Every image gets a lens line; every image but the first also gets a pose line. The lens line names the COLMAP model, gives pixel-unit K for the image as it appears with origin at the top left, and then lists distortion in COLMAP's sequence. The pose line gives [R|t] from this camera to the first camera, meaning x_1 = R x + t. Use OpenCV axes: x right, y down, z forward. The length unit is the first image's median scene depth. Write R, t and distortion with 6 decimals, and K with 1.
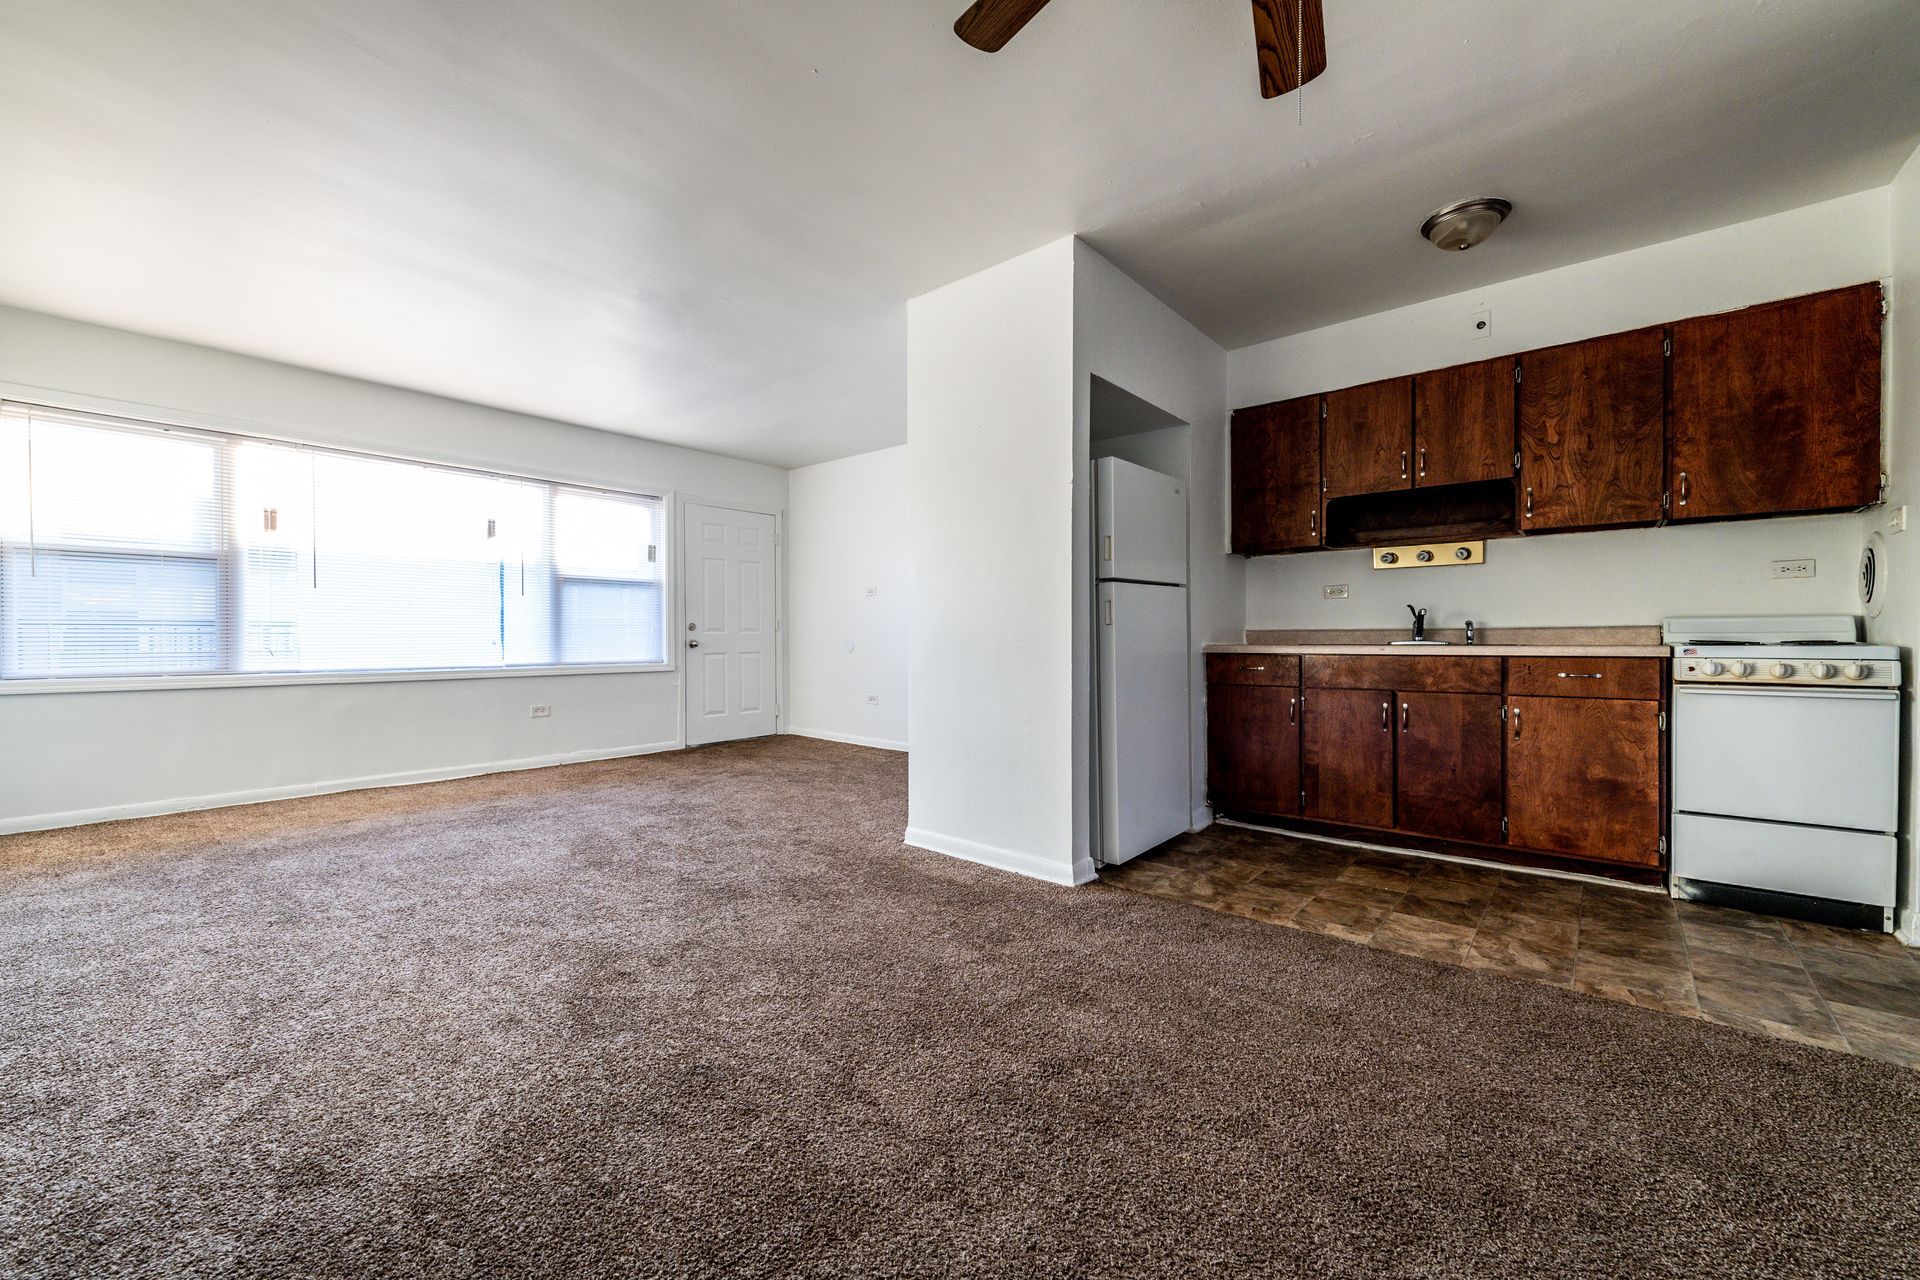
lens RADIAL K [[751.1, 0, 952.6], [0, 751.1, 642.2], [0, 0, 1]] dist [0.014098, -0.004018]
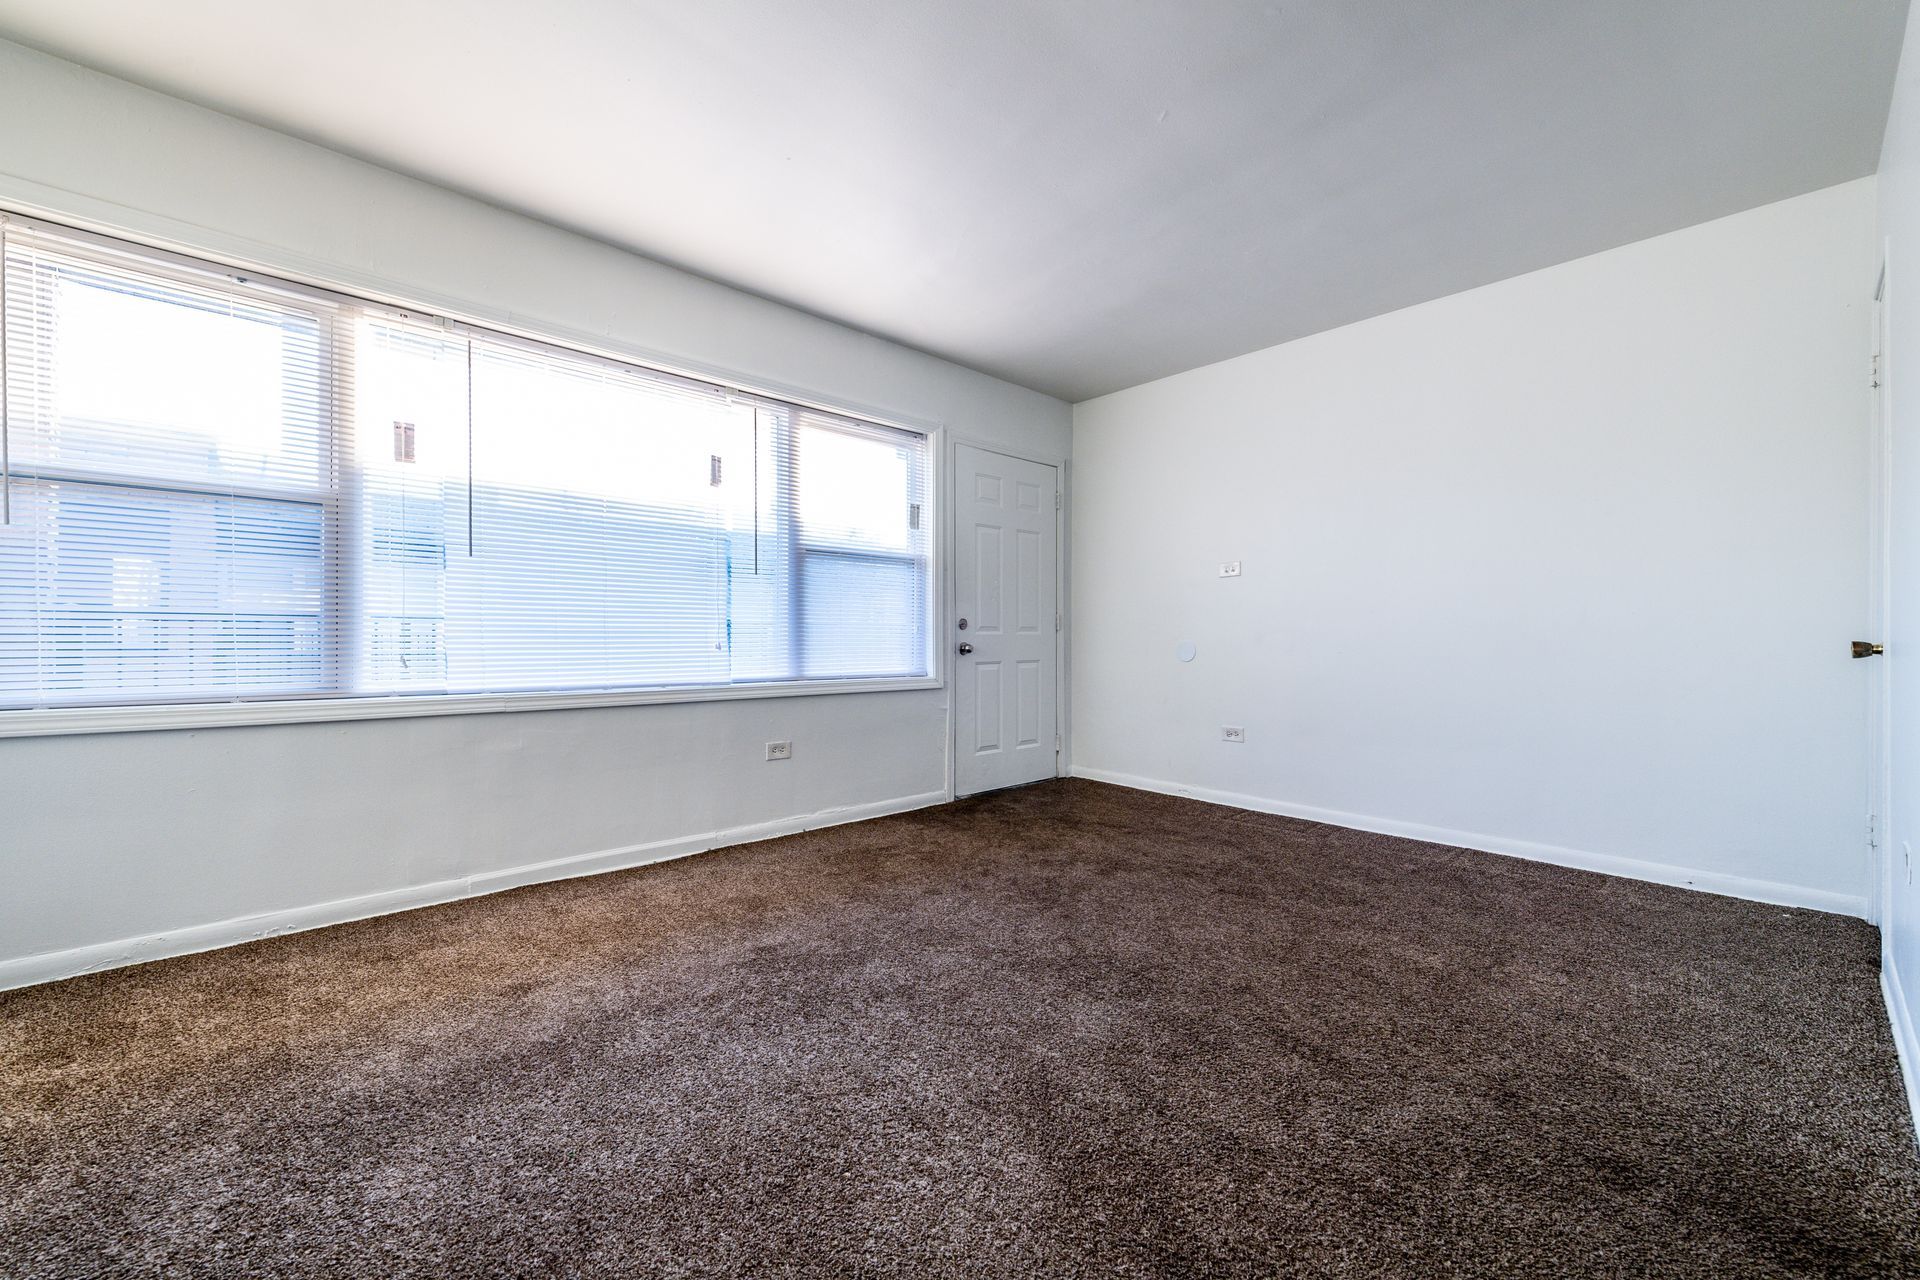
lens RADIAL K [[751.1, 0, 949.1], [0, 751.1, 642.4], [0, 0, 1]] dist [0.014098, -0.004018]
pose [[0.991982, 0.002351, -0.126357, -0.386573], [-0.002963, 0.999985, -0.004657, -0.000494], [0.126344, 0.004994, 0.991974, 0.450259]]
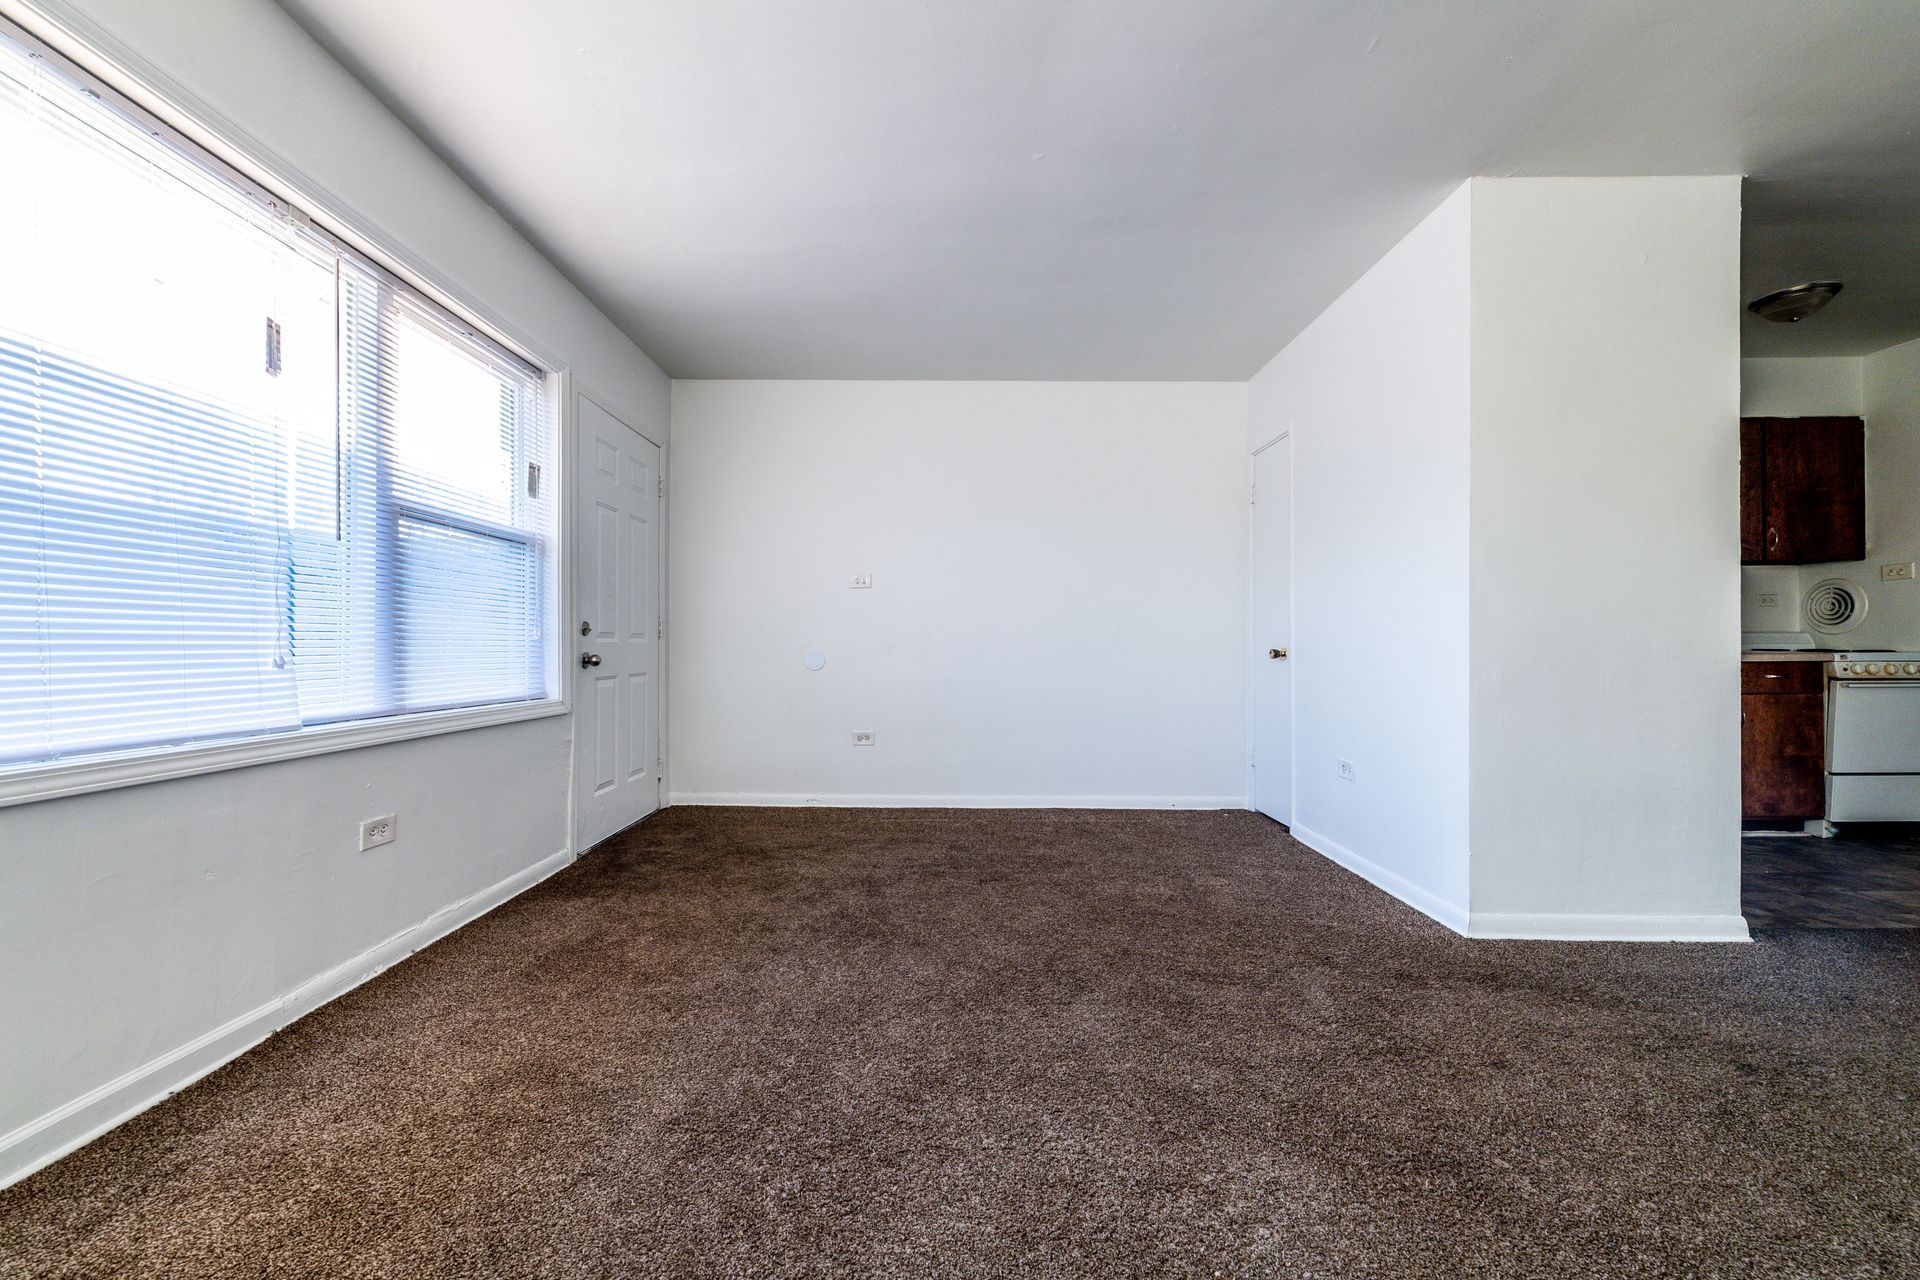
lens RADIAL K [[751.1, 0, 952.7], [0, 751.1, 643.4], [0, 0, 1]] dist [0.014098, -0.004018]
pose [[0.761792, 0.003470, 0.647812, -0.701725], [0.005215, 0.999920, -0.011489, -0.003436], [-0.647800, 0.012131, 0.761714, 0.603105]]
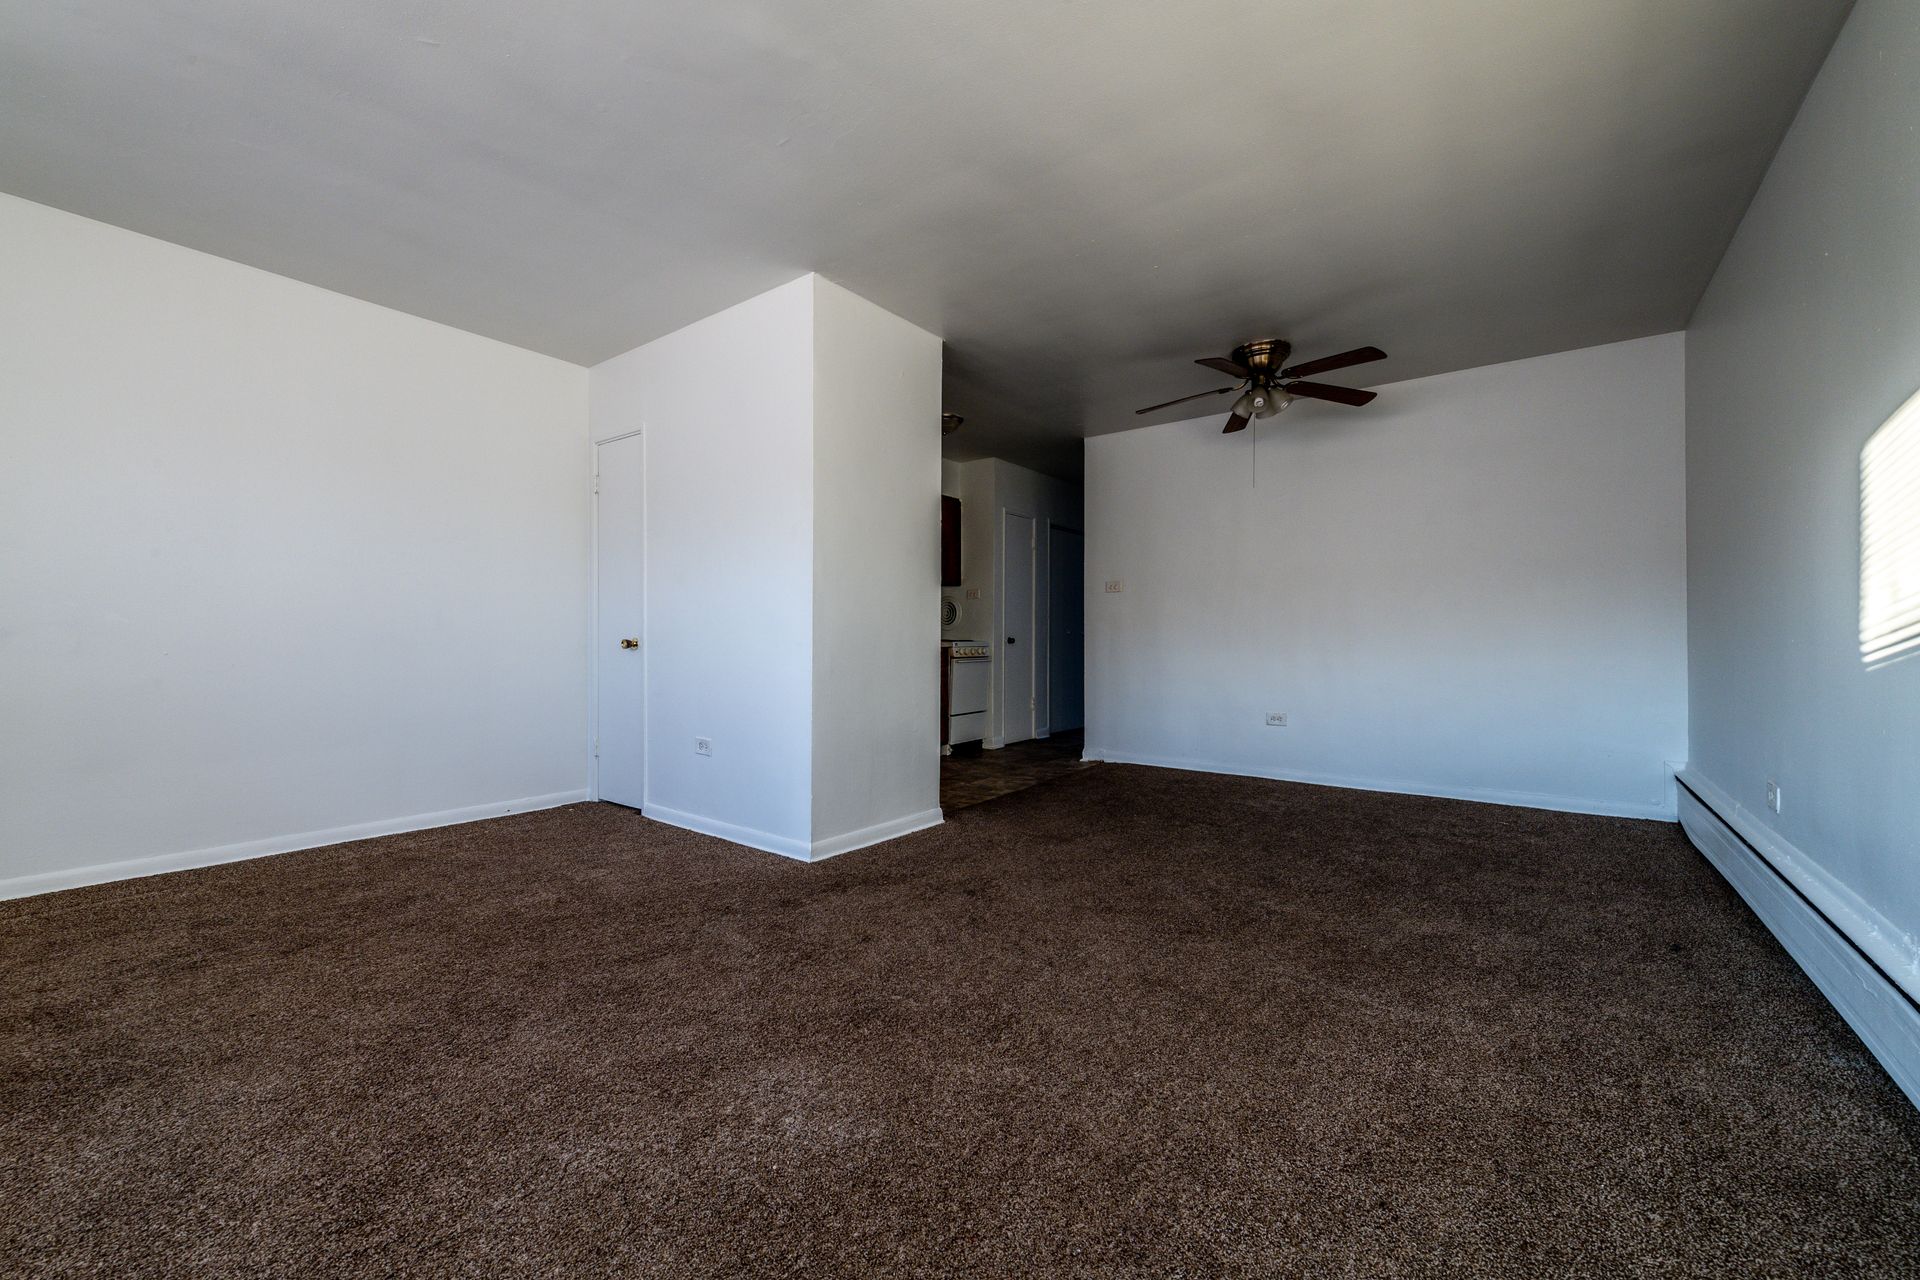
lens RADIAL K [[751.1, 0, 955.1], [0, 751.1, 641.0], [0, 0, 1]] dist [0.014098, -0.004018]
pose [[-0.059736, -0.003362, 0.998209, -0.773234], [0.005950, 0.999975, 0.003724, -0.003977], [-0.998196, 0.006161, -0.059715, 0.688604]]
